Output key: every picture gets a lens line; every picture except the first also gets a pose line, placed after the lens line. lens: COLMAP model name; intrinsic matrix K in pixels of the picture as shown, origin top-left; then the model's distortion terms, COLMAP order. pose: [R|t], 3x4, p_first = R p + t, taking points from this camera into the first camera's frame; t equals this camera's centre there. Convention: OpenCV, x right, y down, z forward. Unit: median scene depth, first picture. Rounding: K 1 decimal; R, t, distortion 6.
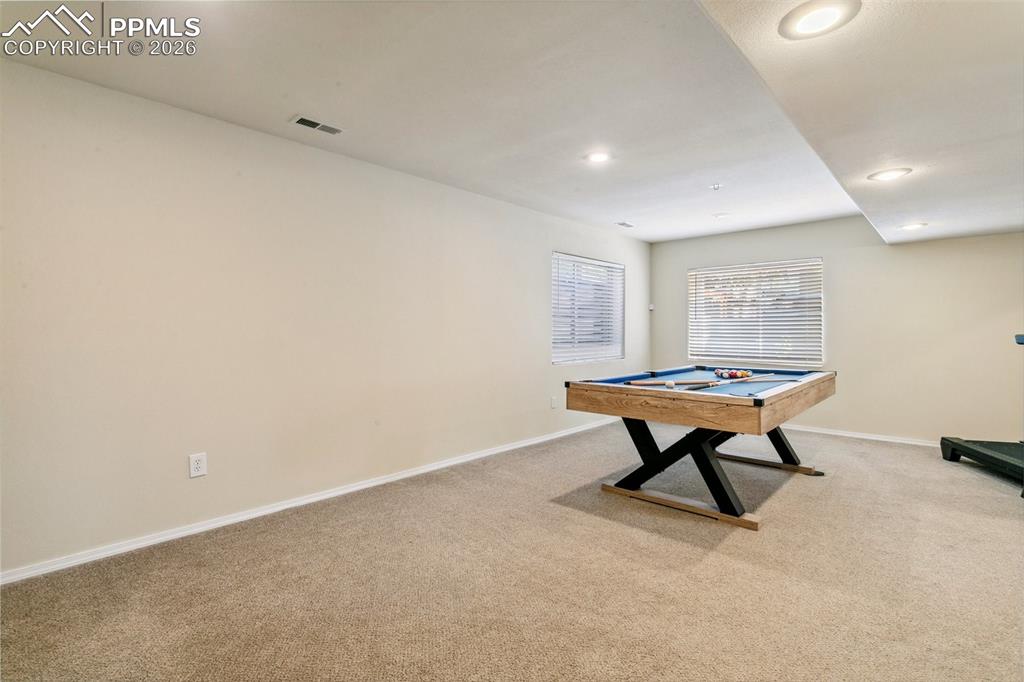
lens RADIAL K [[481.5, 0, 507.1], [0, 481.5, 339.8], [0, 0, 1]] dist [-0.003275, 0.000902]
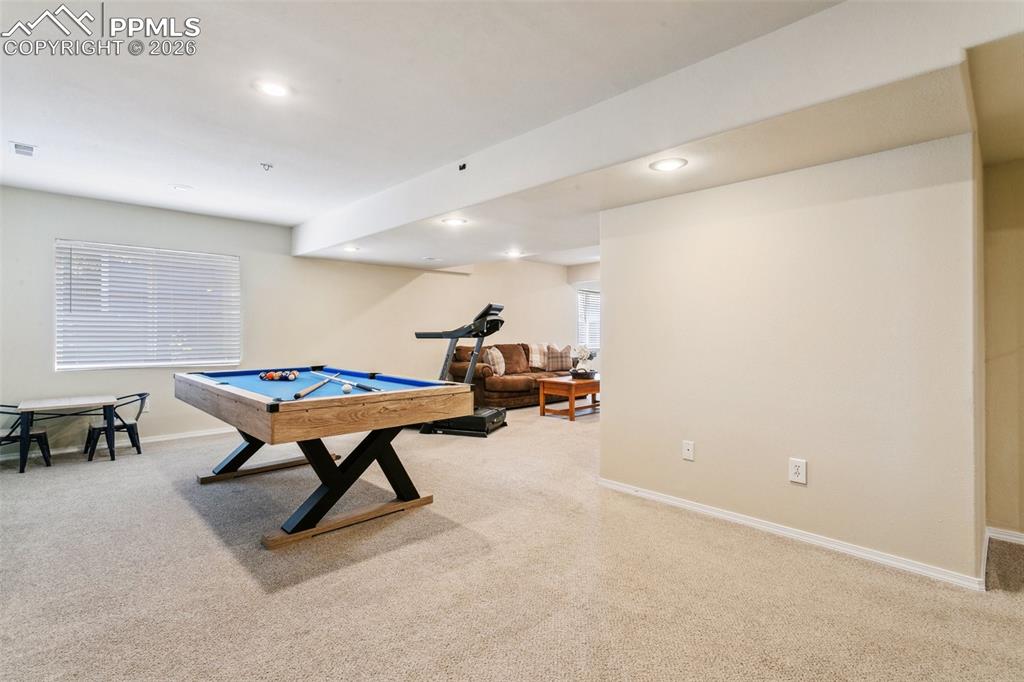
lens RADIAL K [[481.5, 0, 507.4], [0, 481.5, 335.2], [0, 0, 1]] dist [-0.003275, 0.000902]
pose [[0.056980, -0.009623, 0.998329, -0.580093], [0.016666, 0.999823, 0.008686, -0.010464], [-0.998236, 0.016143, 0.057130, 0.698863]]
